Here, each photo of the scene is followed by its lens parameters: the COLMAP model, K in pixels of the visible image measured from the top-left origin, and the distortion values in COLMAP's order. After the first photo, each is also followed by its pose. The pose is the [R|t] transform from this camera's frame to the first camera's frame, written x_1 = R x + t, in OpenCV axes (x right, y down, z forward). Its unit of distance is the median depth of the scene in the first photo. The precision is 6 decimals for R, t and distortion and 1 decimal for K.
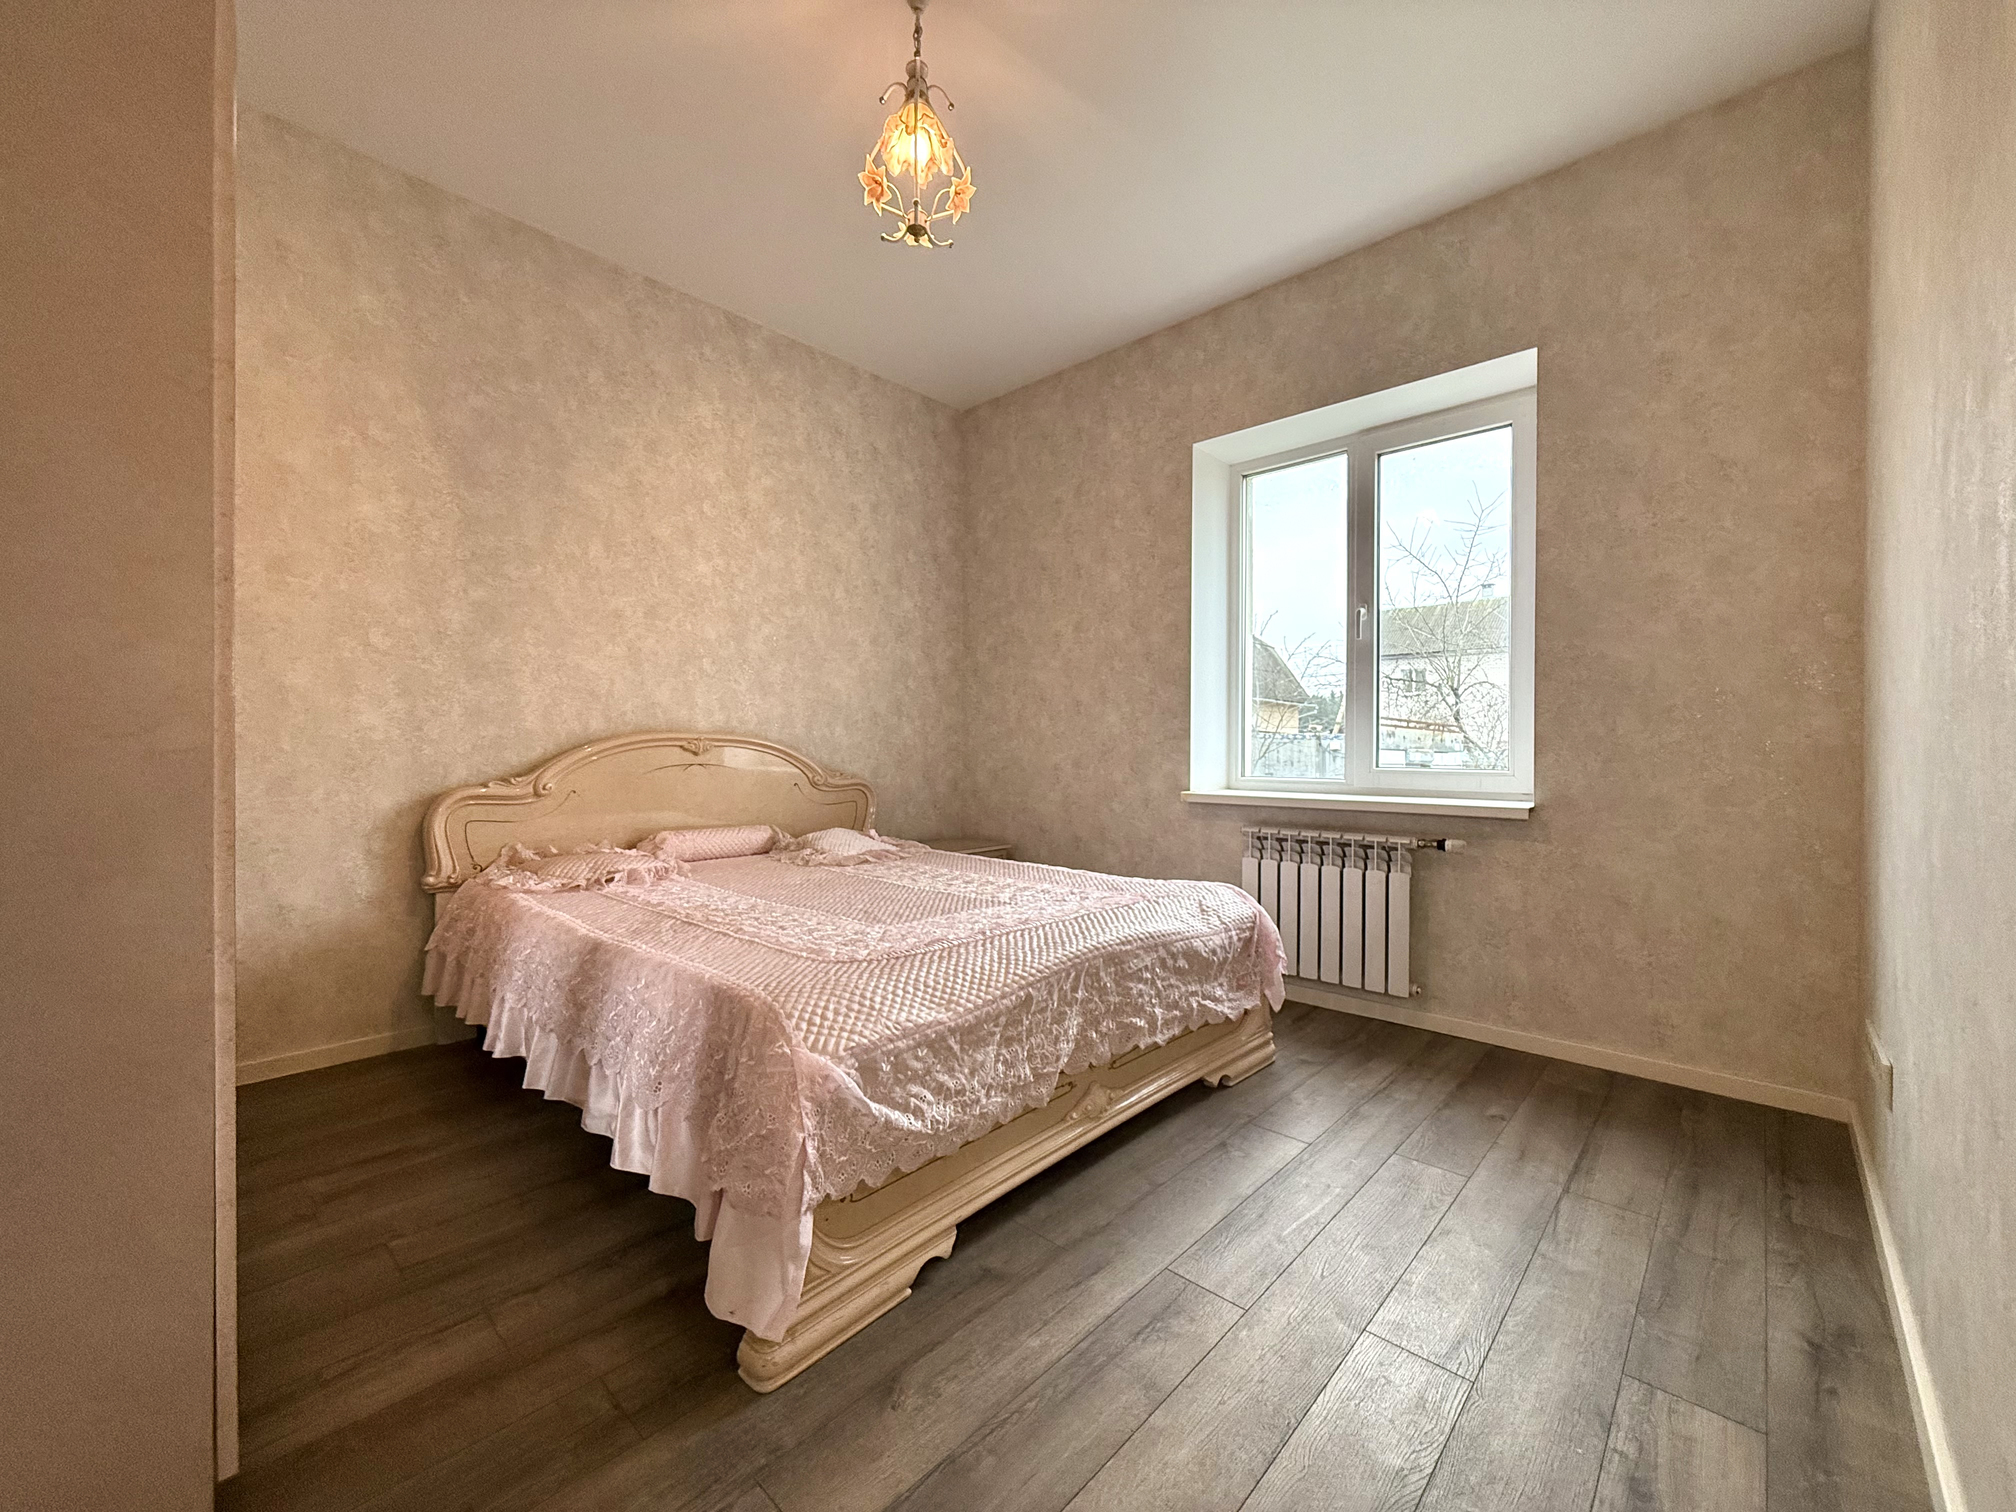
lens RADIAL K [[809.3, 0, 1008.0], [0, 809.3, 756.0], [0, 0, 1]] dist [-0.000169, -0.000006]
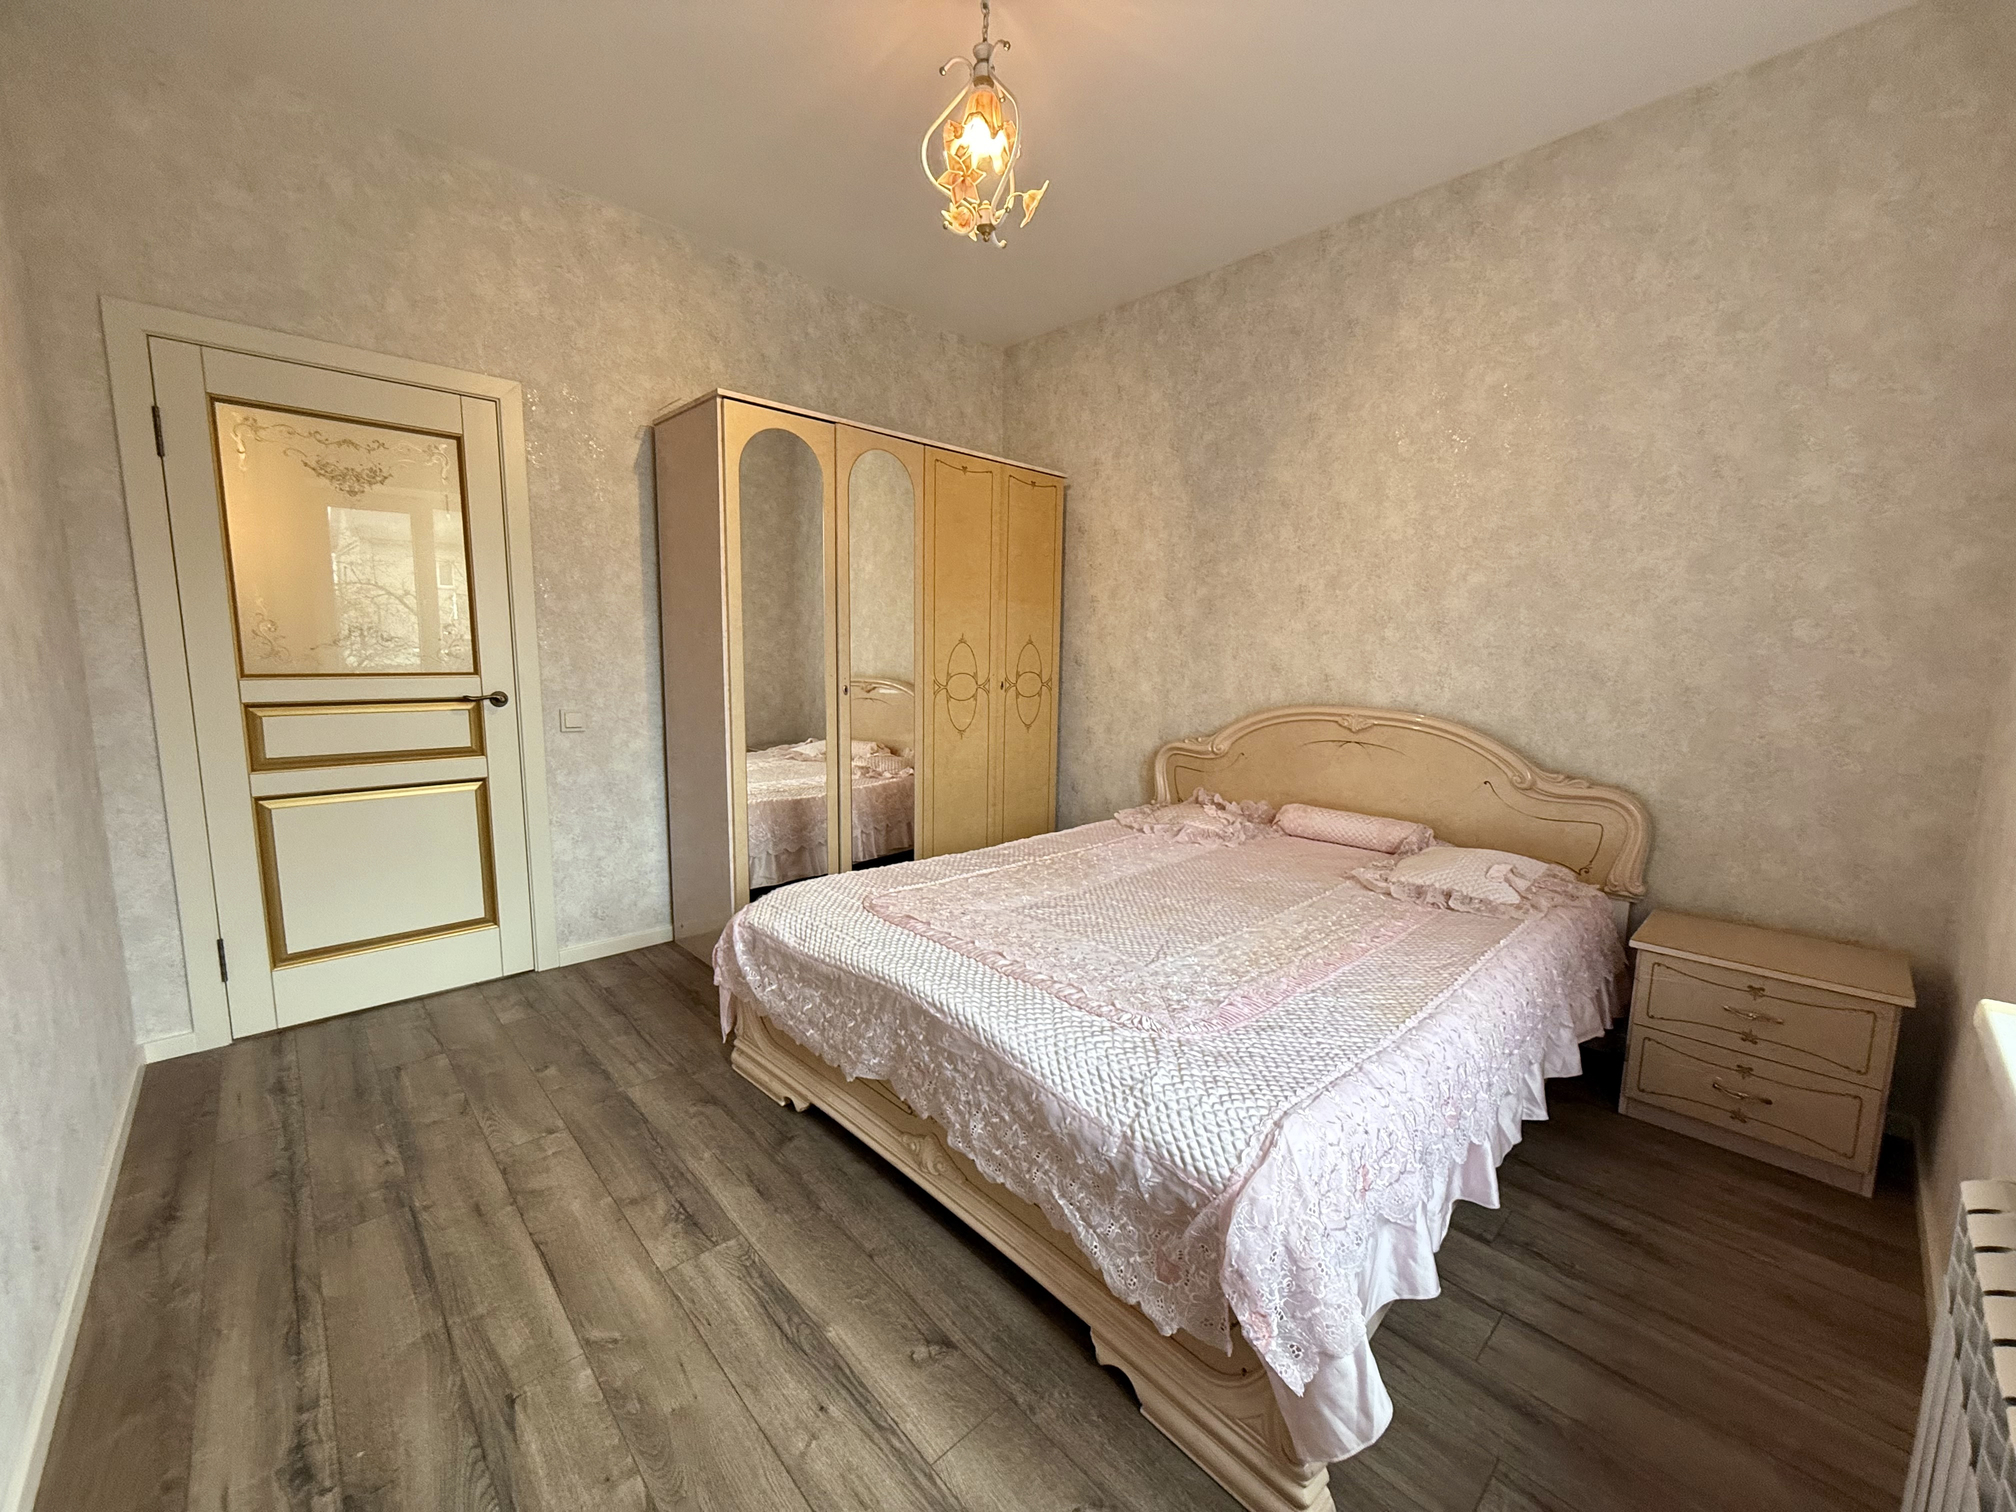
lens RADIAL K [[794.5, 0, 1004.3], [0, 794.5, 752.2], [0, 0, 1]] dist [0.003334, 0.000115]
pose [[-0.064744, 0.124747, -0.990074, 0.642421], [-0.020065, 0.991792, 0.126275, -0.099911], [0.997700, 0.028041, -0.061710, 0.764084]]
